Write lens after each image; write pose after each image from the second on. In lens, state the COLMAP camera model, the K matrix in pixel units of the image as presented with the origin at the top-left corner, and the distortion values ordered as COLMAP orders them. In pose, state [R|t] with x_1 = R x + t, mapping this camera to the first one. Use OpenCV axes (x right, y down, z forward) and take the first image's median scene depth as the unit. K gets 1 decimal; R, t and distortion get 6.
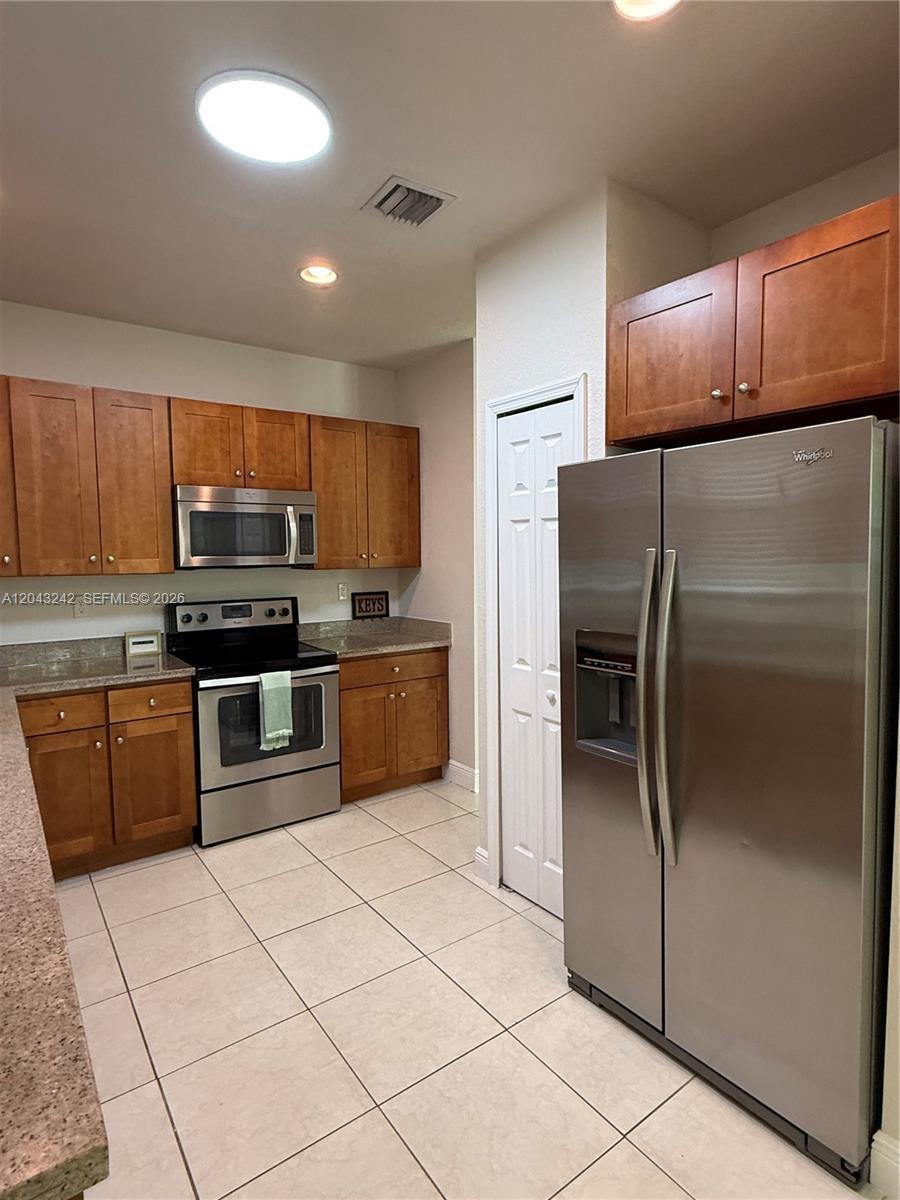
lens RADIAL K [[645.3, 0, 451.3], [0, 645.3, 597.0], [0, 0, 1]] dist [0.002695, -0.000021]
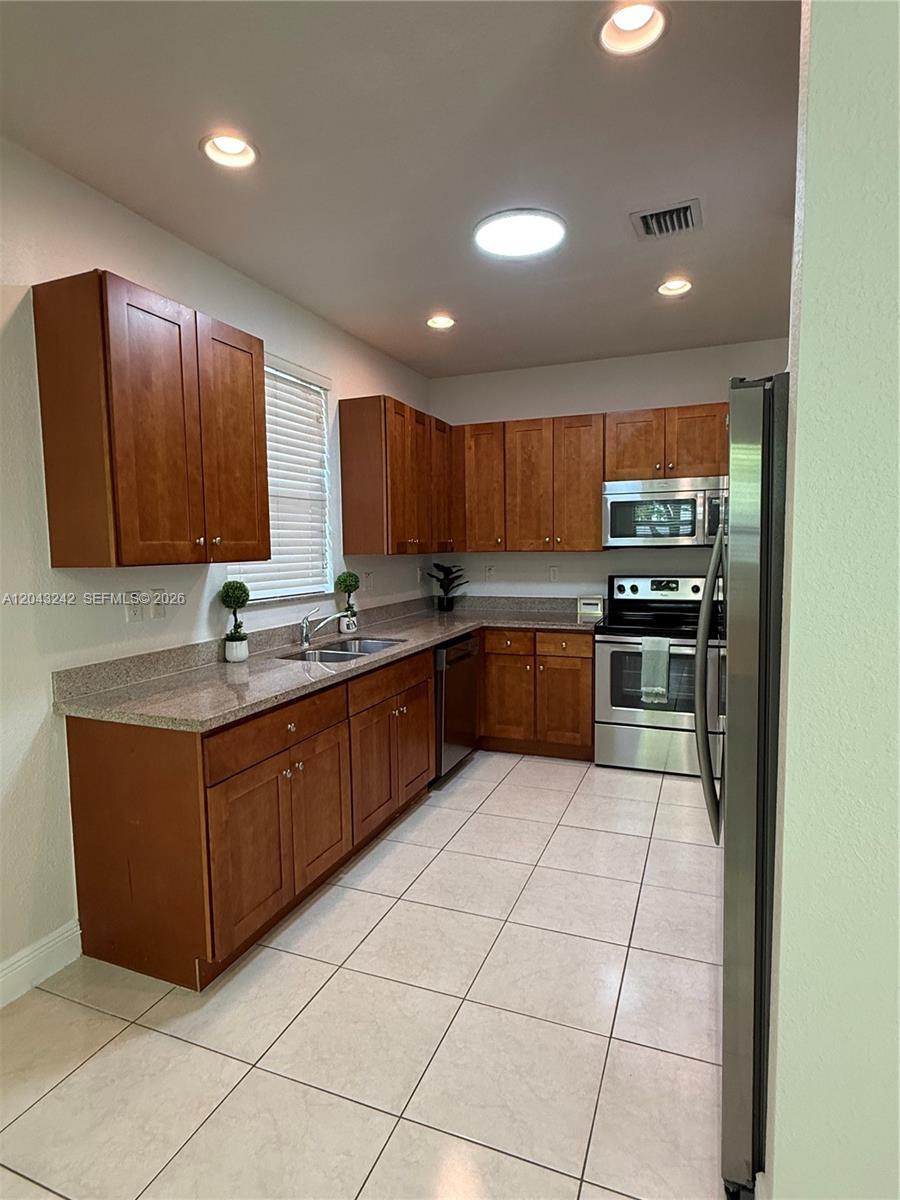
lens RADIAL K [[645.3, 0, 452.3], [0, 645.3, 600.2], [0, 0, 1]] dist [0.002695, -0.000021]
pose [[0.530739, 0.074528, -0.844252, 0.529091], [-0.052421, 0.997106, 0.055067, 0.004976], [0.845913, 0.015031, 0.533109, 0.070744]]
